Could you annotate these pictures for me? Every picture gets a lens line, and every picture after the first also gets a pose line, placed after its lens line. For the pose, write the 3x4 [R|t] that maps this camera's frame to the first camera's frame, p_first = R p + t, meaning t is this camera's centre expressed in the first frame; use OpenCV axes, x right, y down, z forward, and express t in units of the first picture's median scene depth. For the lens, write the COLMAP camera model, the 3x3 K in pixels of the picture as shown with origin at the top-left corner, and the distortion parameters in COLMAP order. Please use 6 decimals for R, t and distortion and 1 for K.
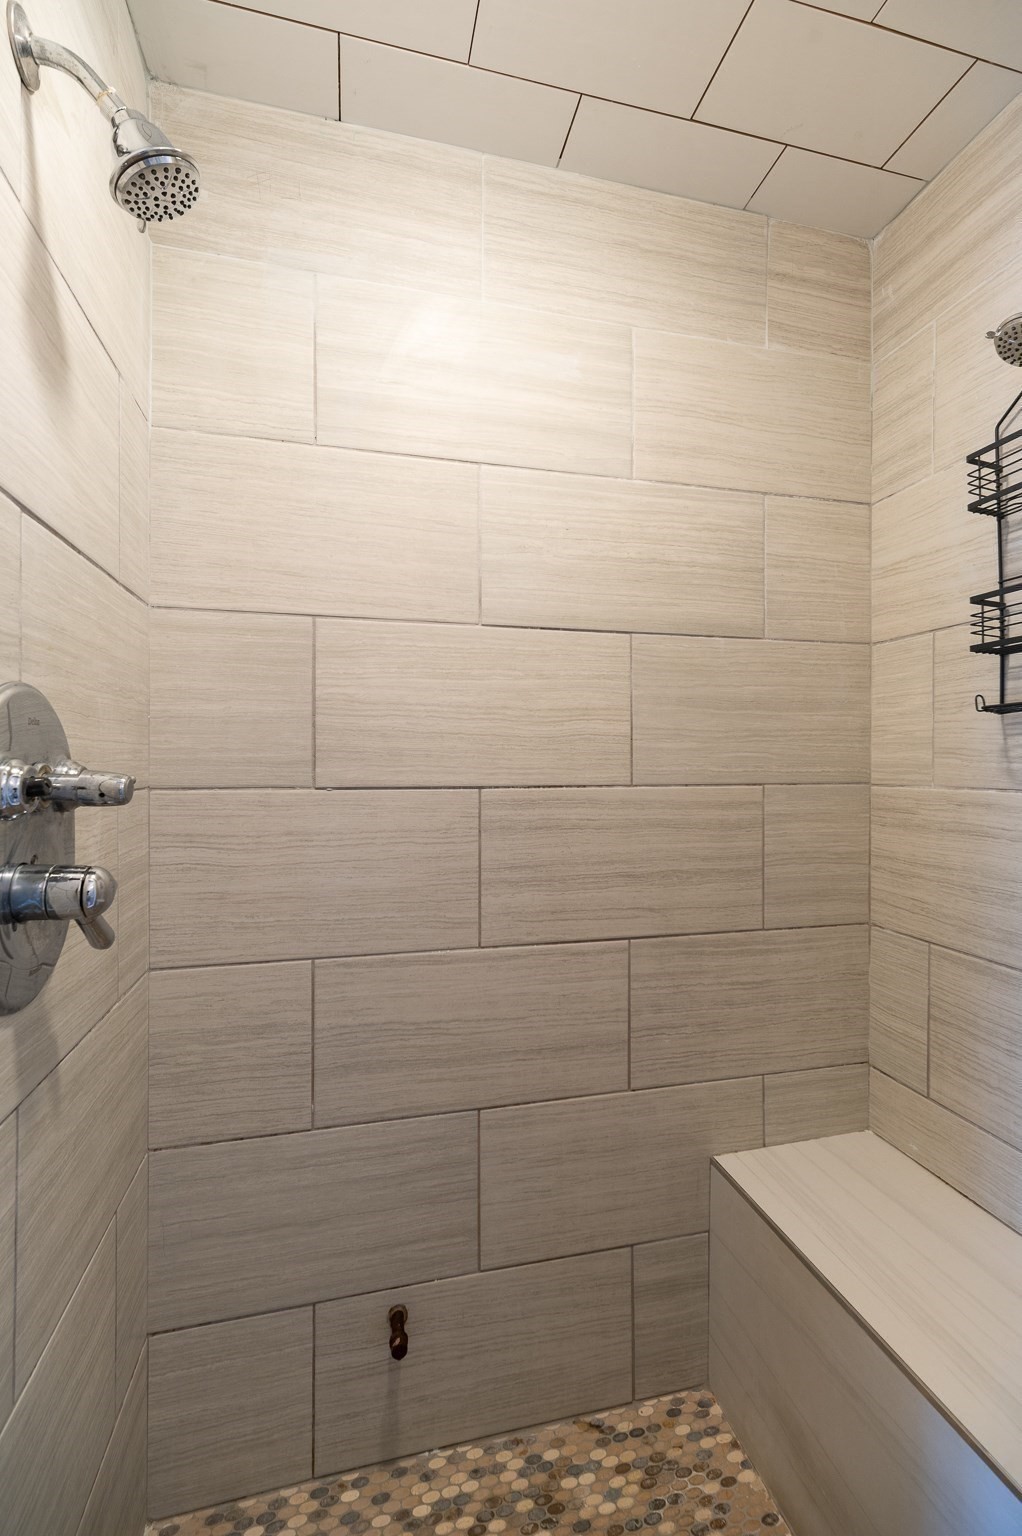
lens RADIAL K [[664.2, 0, 520.0], [0, 664.2, 763.8], [0, 0, 1]] dist [0.007675, 0.000436]
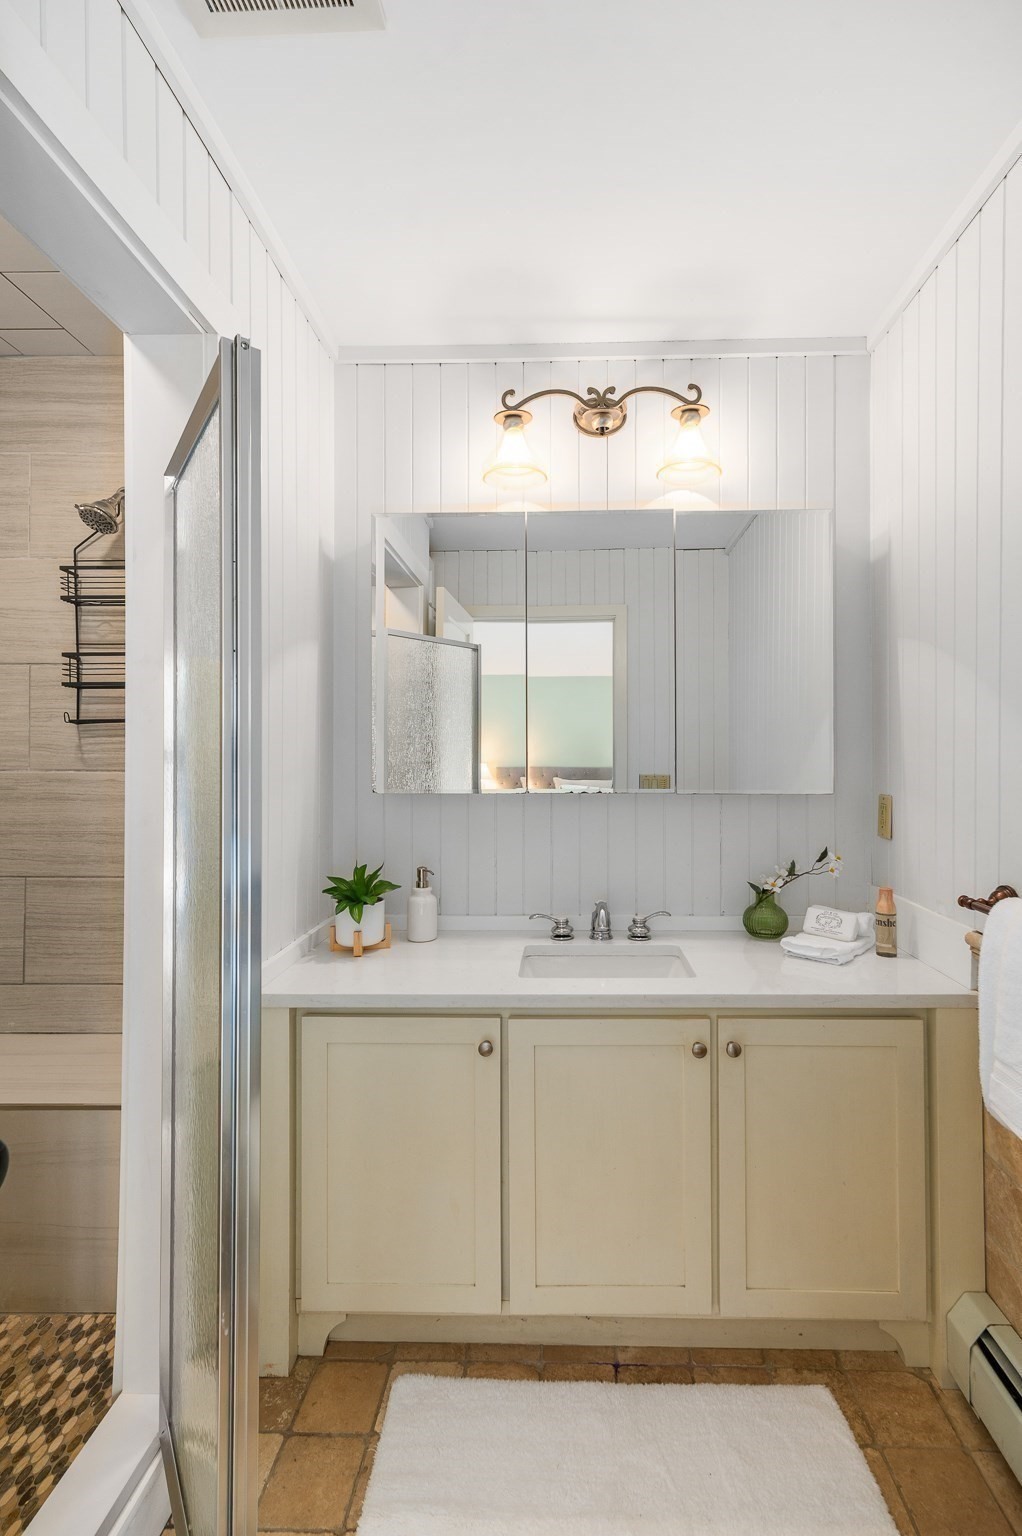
lens RADIAL K [[664.2, 0, 520.6], [0, 664.2, 757.6], [0, 0, 1]] dist [0.007675, 0.000436]
pose [[0.290107, 0.001848, 0.956992, -0.502119], [-0.003180, 0.999994, -0.000967, 0.005008], [-0.956989, -0.002763, 0.290111, -0.491341]]
